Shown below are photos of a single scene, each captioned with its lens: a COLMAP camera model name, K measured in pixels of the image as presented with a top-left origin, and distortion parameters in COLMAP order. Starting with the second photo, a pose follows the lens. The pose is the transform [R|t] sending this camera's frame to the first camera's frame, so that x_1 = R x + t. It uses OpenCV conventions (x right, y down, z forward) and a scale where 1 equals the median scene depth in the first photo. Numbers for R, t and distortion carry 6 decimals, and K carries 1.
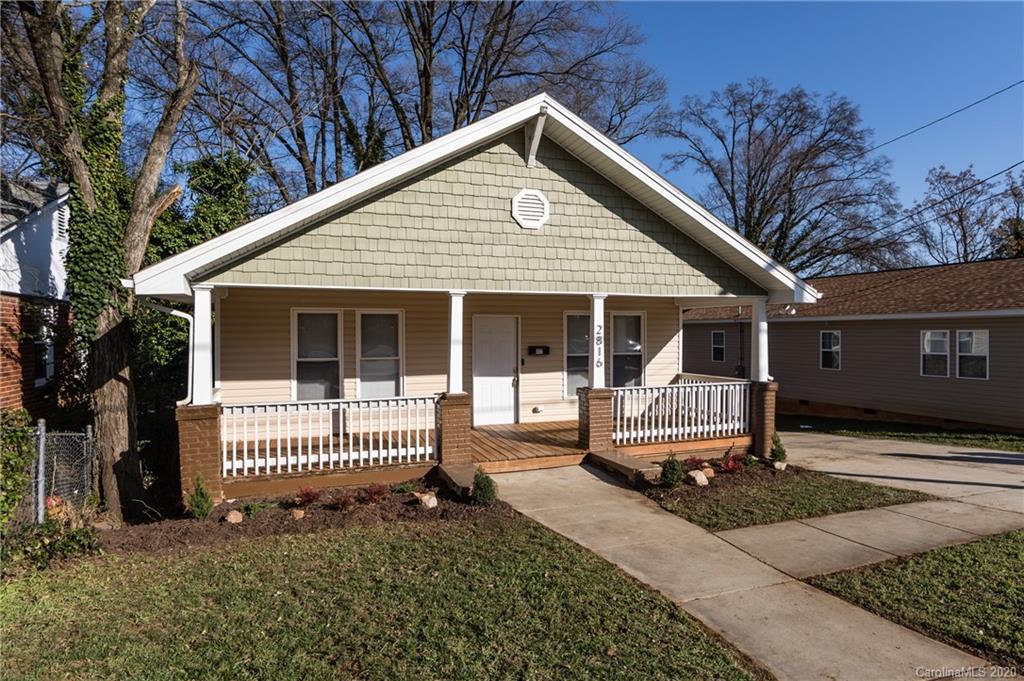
lens RADIAL K [[403.4, 0, 505.9], [0, 403.4, 338.6], [0, 0, 1]] dist [0.000154, -0.000608]
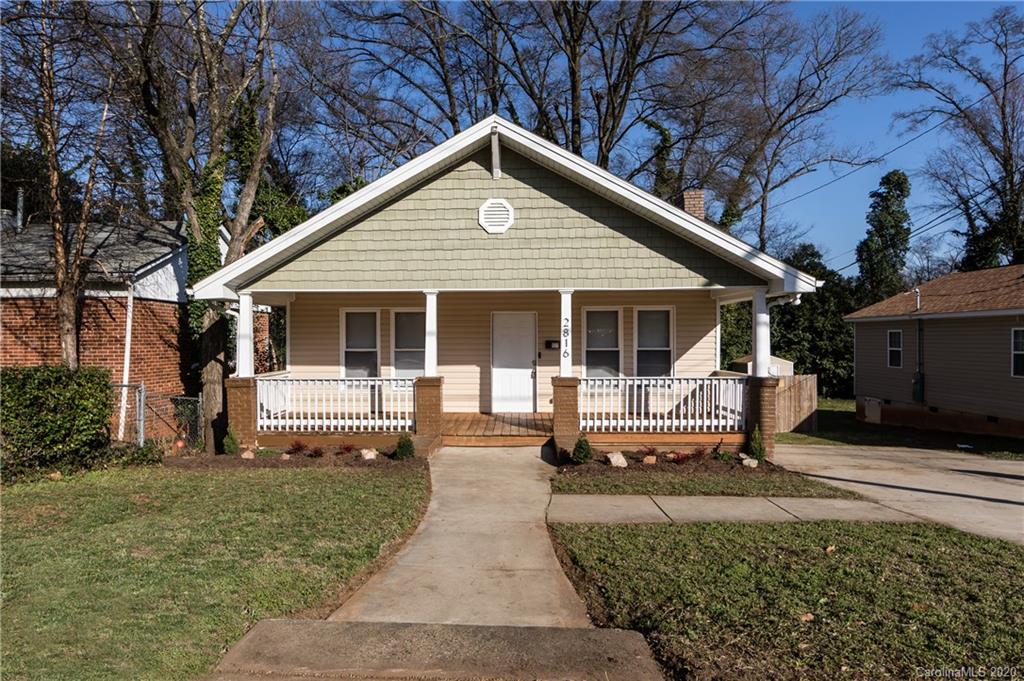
lens RADIAL K [[403.4, 0, 513.4], [0, 403.4, 339.5], [0, 0, 1]] dist [0.000154, -0.000608]
pose [[0.963768, 0.002004, -0.266733, 0.399888], [-0.001599, 0.999997, 0.001736, 0.022382], [0.266736, -0.001247, 0.963769, -0.075096]]
